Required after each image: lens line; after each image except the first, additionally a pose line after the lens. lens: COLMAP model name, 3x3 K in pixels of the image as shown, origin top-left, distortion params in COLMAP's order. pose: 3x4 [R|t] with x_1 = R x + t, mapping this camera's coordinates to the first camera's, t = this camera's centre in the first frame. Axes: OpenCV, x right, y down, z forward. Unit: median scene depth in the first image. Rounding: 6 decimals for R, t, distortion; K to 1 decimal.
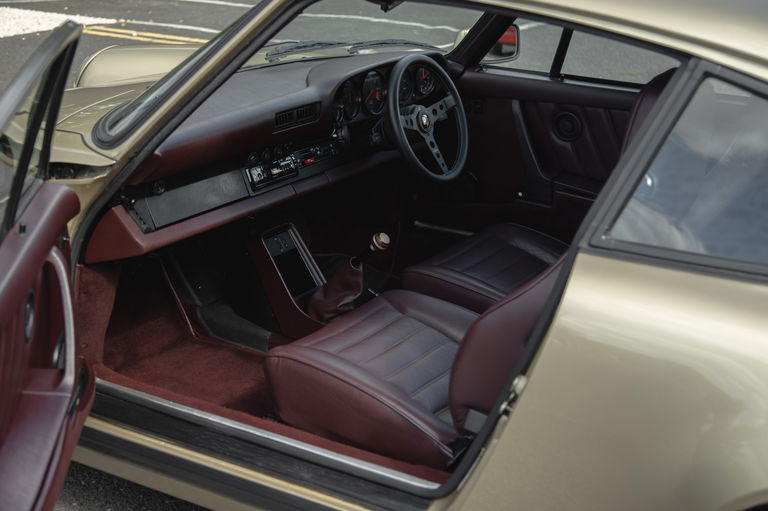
lens RADIAL K [[1223.9, 0, 384.0], [0, 1223.9, 255.5], [0, 0, 1]] dist [0.132410, 0.017363]
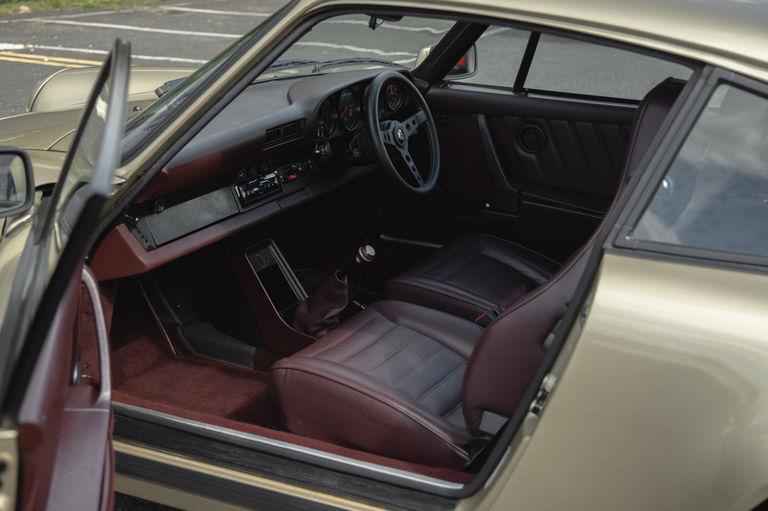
lens RADIAL K [[1213.4, 0, 384.0], [0, 1213.4, 255.5], [0, 0, 1]] dist [0.136040, 0.057856]
pose [[0.995481, -0.030034, 0.090082, -0.078020], [0.031578, 0.999377, -0.015772, 0.006310], [-0.089552, 0.018545, 0.995809, -0.010124]]
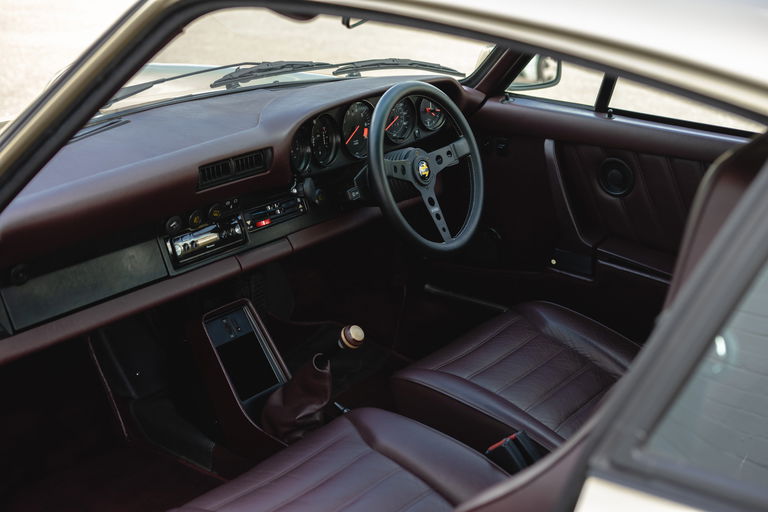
lens RADIAL K [[1153.2, 0, 384.0], [0, 1153.2, 256.0], [0, 0, 1]] dist [-0.015142, -0.009175]
pose [[0.997070, 0.023526, -0.072781, 0.064900], [-0.022648, 0.999661, 0.012869, -0.068386], [0.073059, -0.011183, 0.997265, 0.305519]]
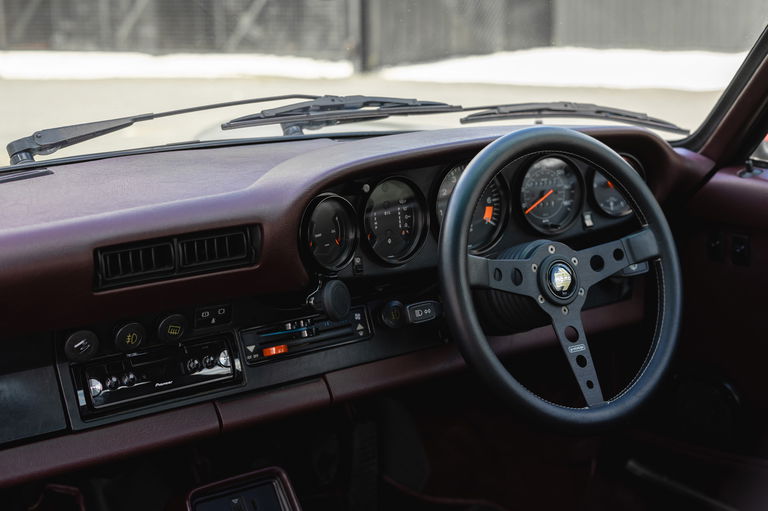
lens RADIAL K [[1162.9, 0, 384.0], [0, 1162.9, 255.5], [0, 0, 1]] dist [-0.010701, -0.019896]
pose [[0.917195, 0.065452, -0.393025, 0.143608], [-0.096297, 0.993587, -0.059261, -0.091387], [0.386626, 0.092202, 0.917616, 0.623756]]
